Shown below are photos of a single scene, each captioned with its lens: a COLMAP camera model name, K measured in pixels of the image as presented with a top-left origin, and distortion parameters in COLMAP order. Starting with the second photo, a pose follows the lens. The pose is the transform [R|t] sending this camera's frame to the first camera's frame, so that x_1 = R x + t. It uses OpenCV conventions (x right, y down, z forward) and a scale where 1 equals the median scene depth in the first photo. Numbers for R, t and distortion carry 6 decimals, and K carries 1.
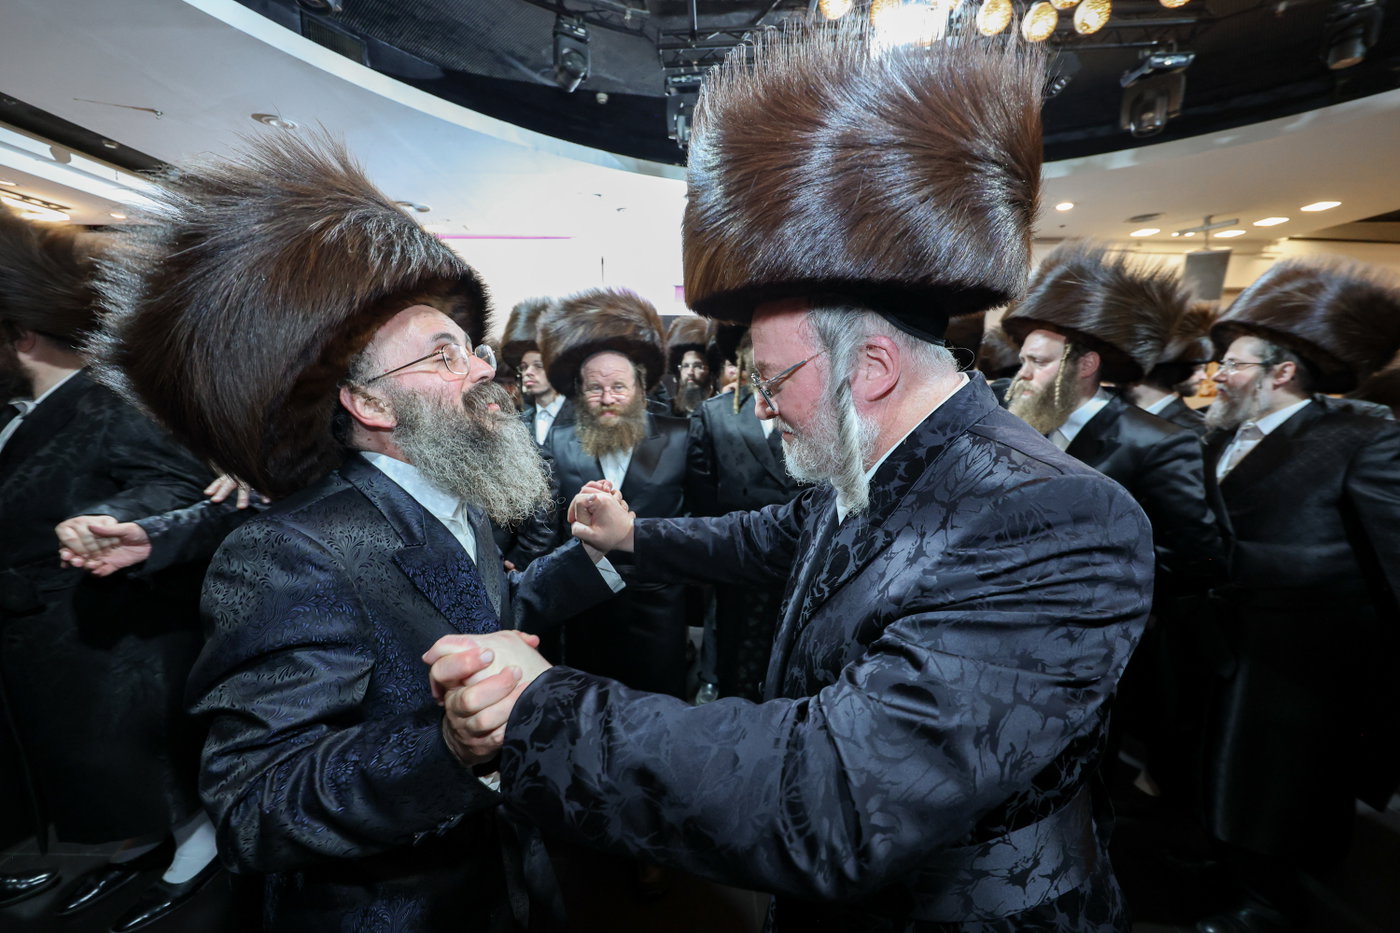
lens RADIAL K [[564.6, 0, 700.0], [0, 564.6, 466.5], [0, 0, 1]] dist [-0.000599, -0.000257]
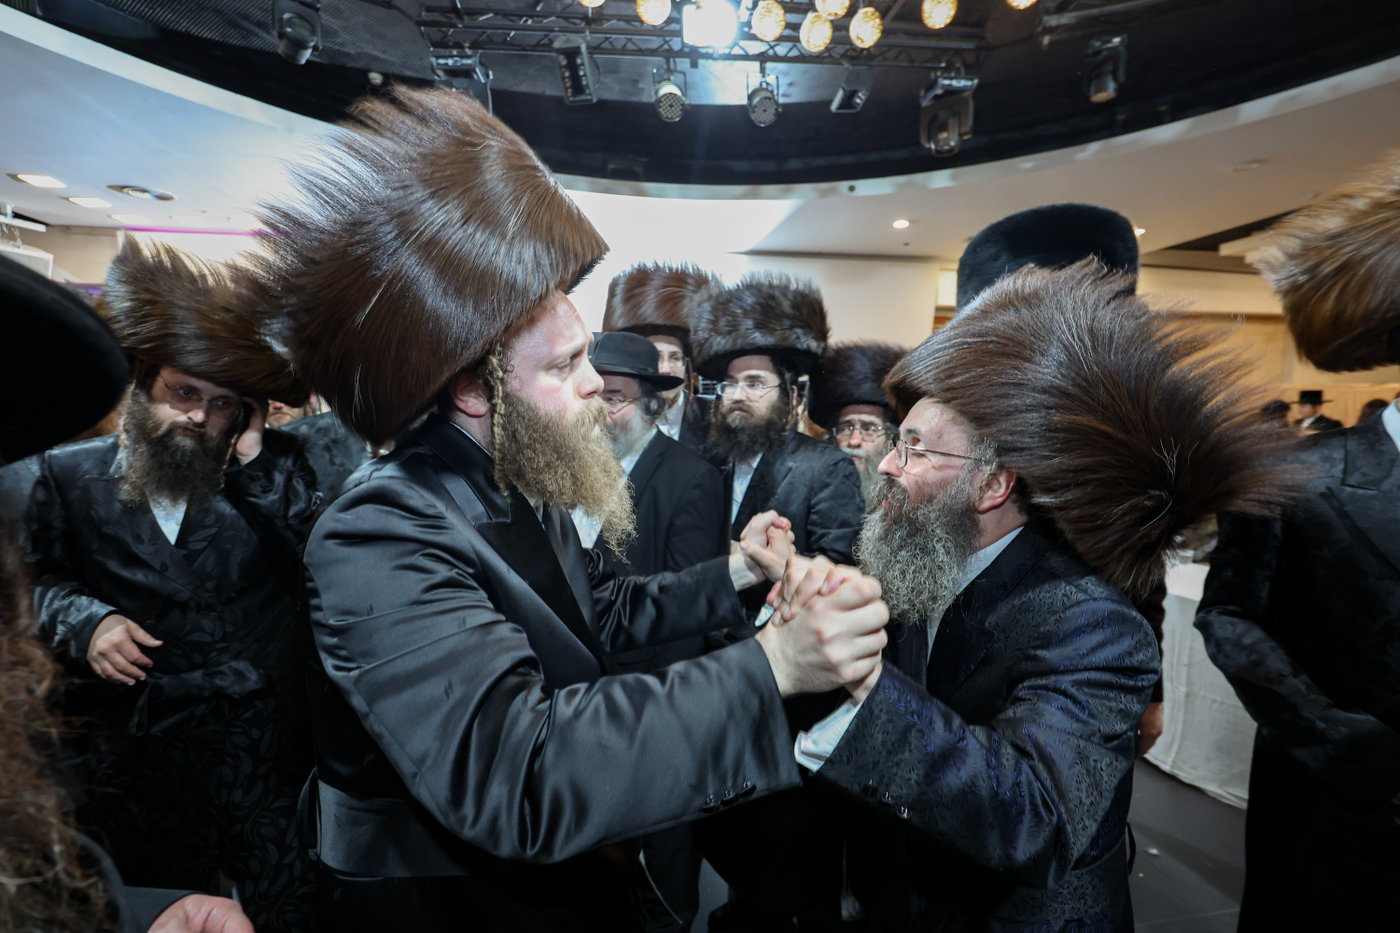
lens RADIAL K [[628.9, 0, 696.9], [0, 628.9, 459.6], [0, 0, 1]] dist [-0.004023, 0.000372]
pose [[0.985432, -0.023525, 0.168436, 0.169377], [0.033780, 0.997728, -0.058284, -0.004039], [-0.166682, 0.063125, 0.983988, 0.022779]]
